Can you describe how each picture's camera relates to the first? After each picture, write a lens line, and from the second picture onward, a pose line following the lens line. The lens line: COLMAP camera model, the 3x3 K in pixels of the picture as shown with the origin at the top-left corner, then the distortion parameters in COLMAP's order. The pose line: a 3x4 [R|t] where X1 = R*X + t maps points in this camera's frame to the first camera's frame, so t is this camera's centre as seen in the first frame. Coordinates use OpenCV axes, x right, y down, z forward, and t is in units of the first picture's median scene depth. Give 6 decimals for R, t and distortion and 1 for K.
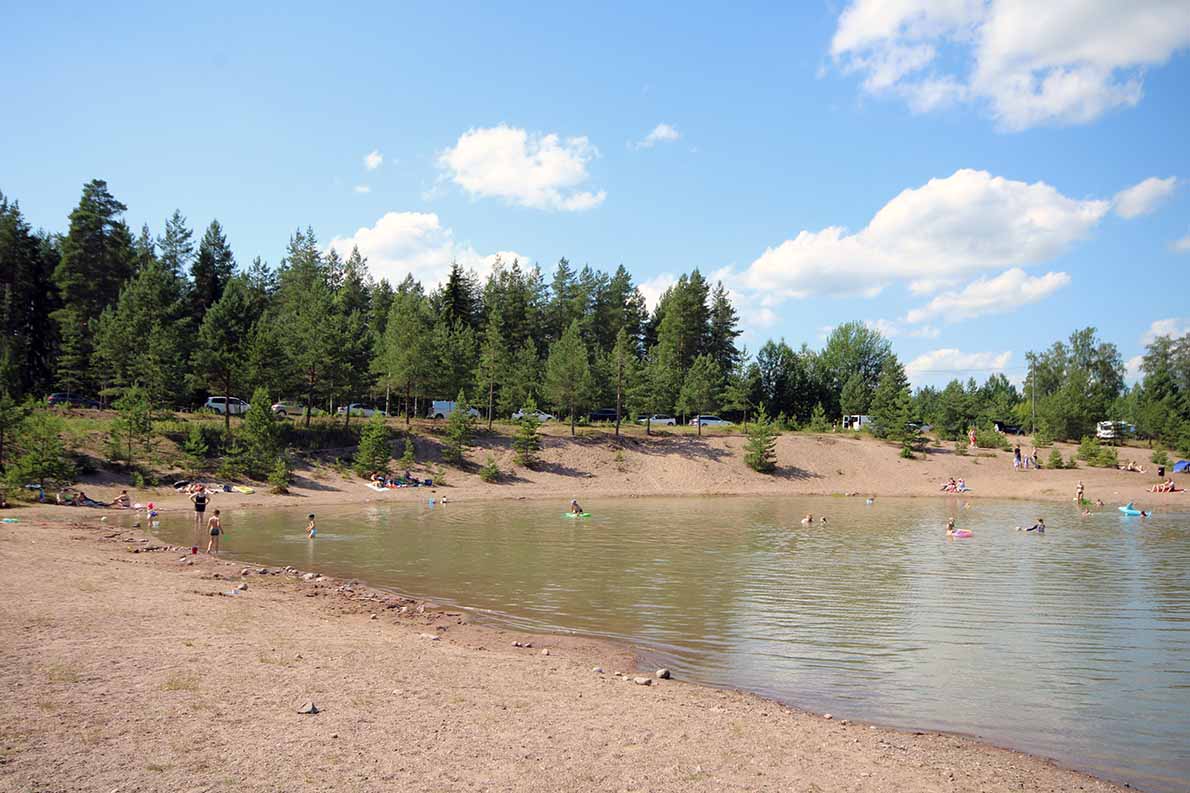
lens RADIAL K [[990.8, 0, 597.3], [0, 990.8, 413.9], [0, 0, 1]] dist [0.000983, -0.000627]
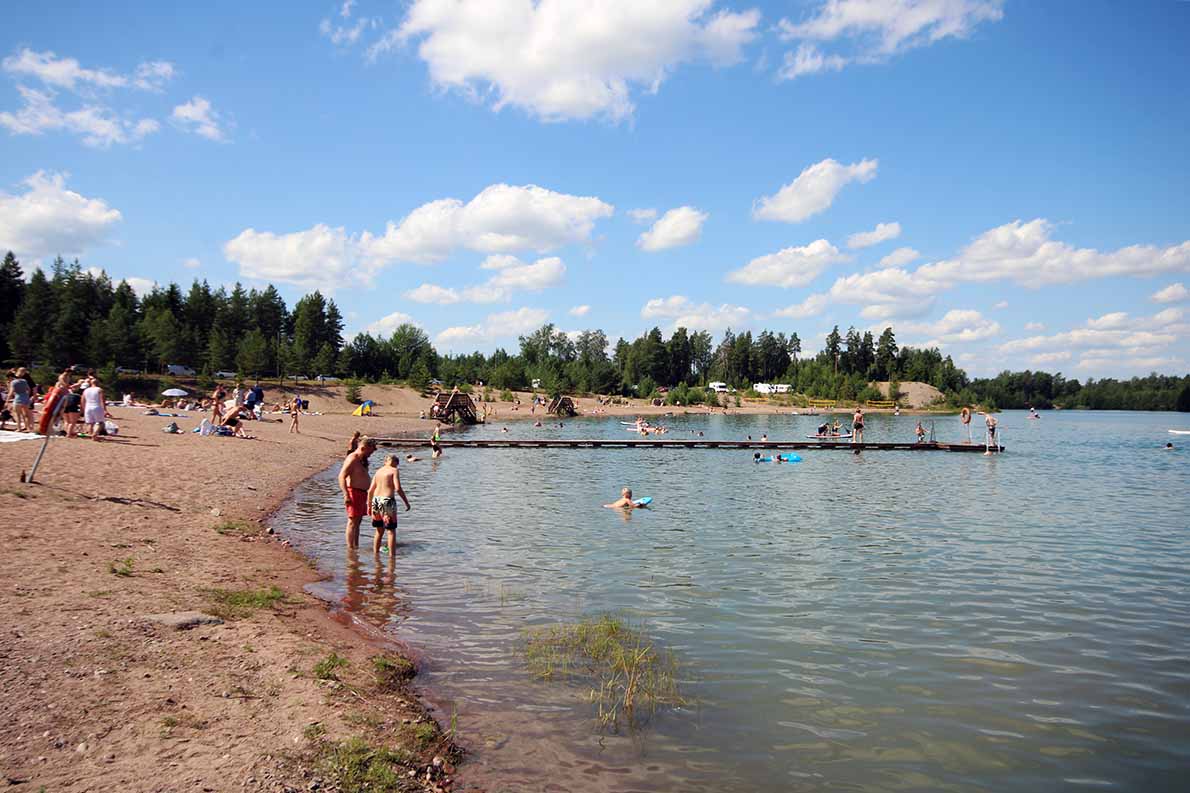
lens RADIAL K [[833.0, 0, 595.0], [0, 833.0, 396.5], [0, 0, 1]] dist [0.003244, -0.001530]
pose [[0.904585, 0.001868, 0.426289, -0.089772], [-0.018421, 0.999228, 0.034710, -0.019234], [-0.425895, -0.039251, 0.903921, -0.581522]]
